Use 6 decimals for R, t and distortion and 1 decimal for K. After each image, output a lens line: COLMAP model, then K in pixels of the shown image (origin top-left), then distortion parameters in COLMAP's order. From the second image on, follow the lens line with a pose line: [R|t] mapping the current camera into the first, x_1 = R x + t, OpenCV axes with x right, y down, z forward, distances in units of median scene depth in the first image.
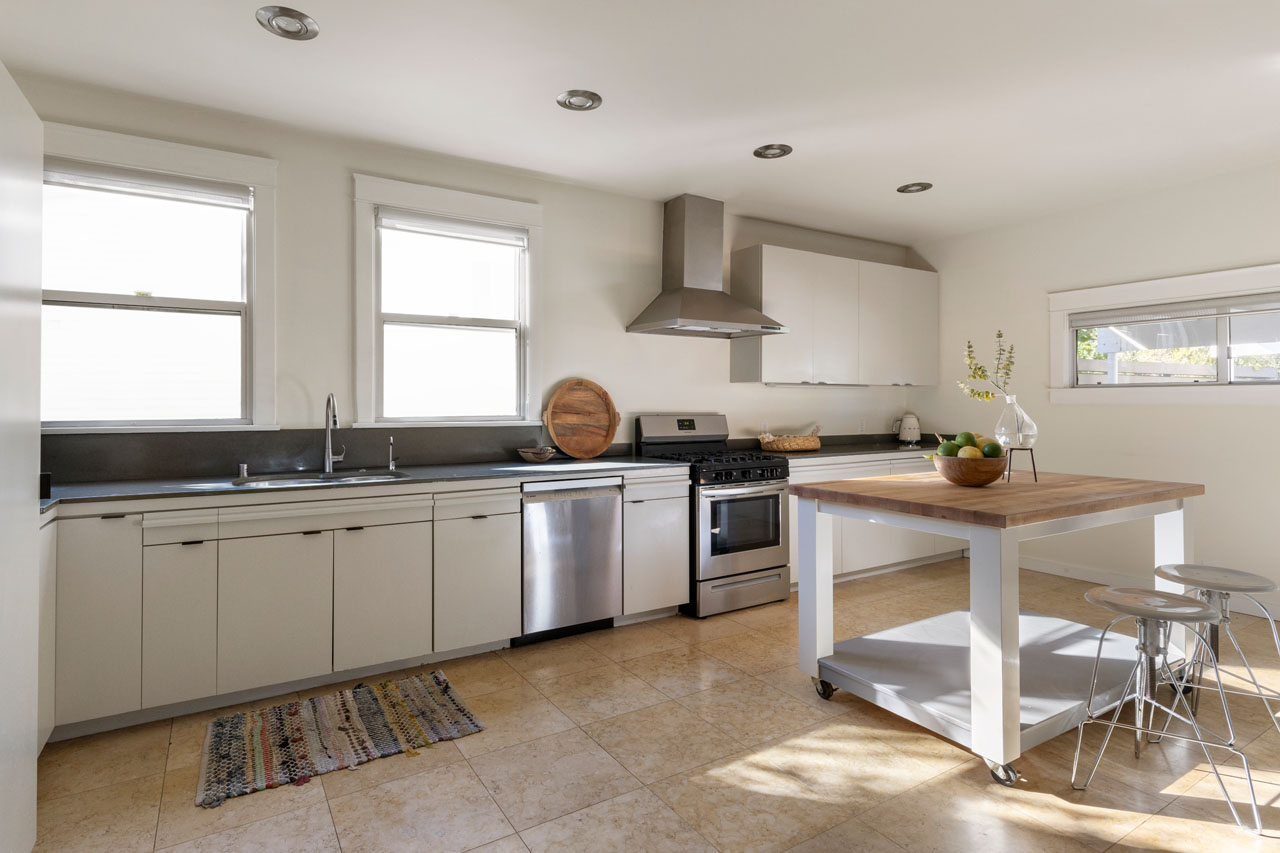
lens RADIAL K [[654.8, 0, 636.8], [0, 654.8, 390.0], [0, 0, 1]] dist [0.001507, 0.000222]
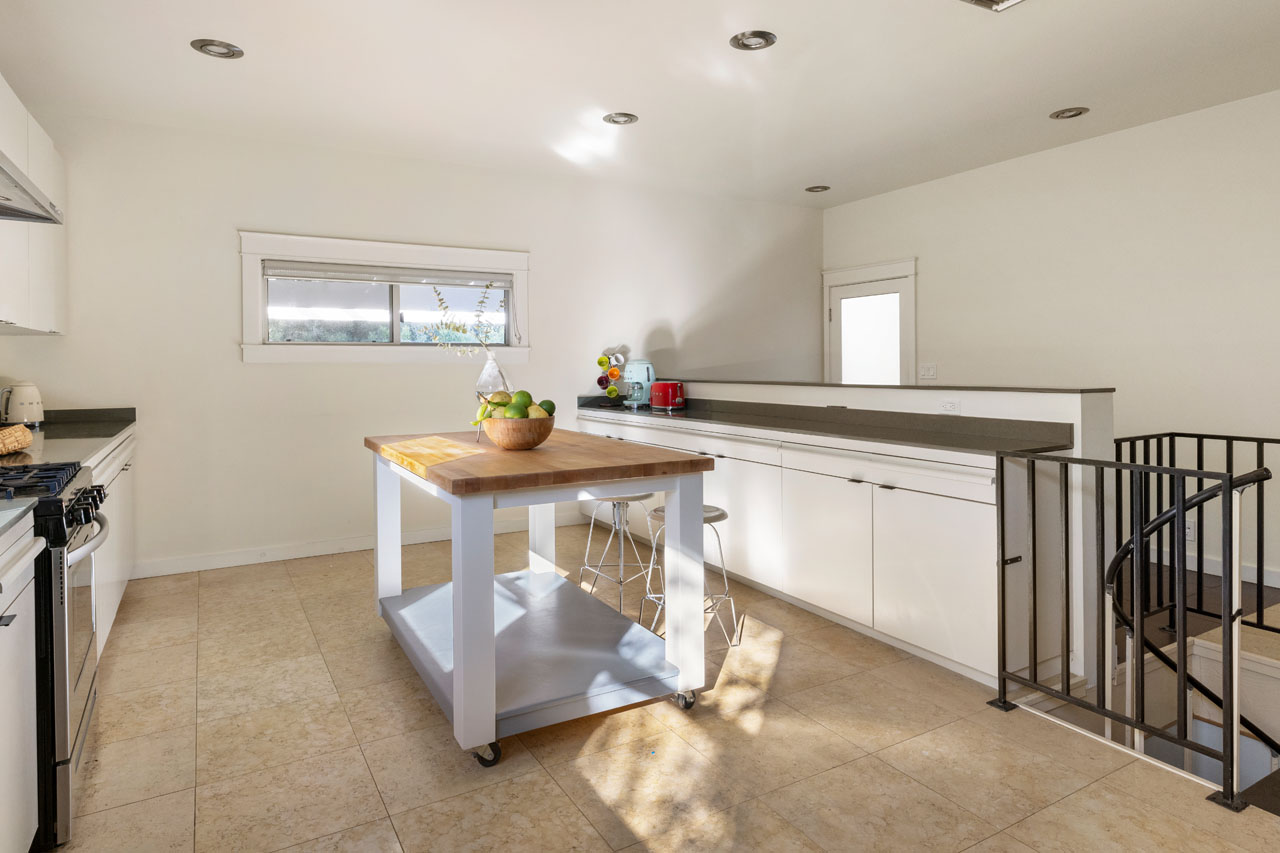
lens RADIAL K [[736.0, 0, 639.7], [0, 736.0, 365.9], [0, 0, 1]] dist [-0.032018, -0.000188]
pose [[0.017016, -0.001199, 0.999855, -0.363845], [-0.015182, 0.999884, 0.001457, 0.019484], [-0.999740, -0.015204, 0.016996, 0.590537]]
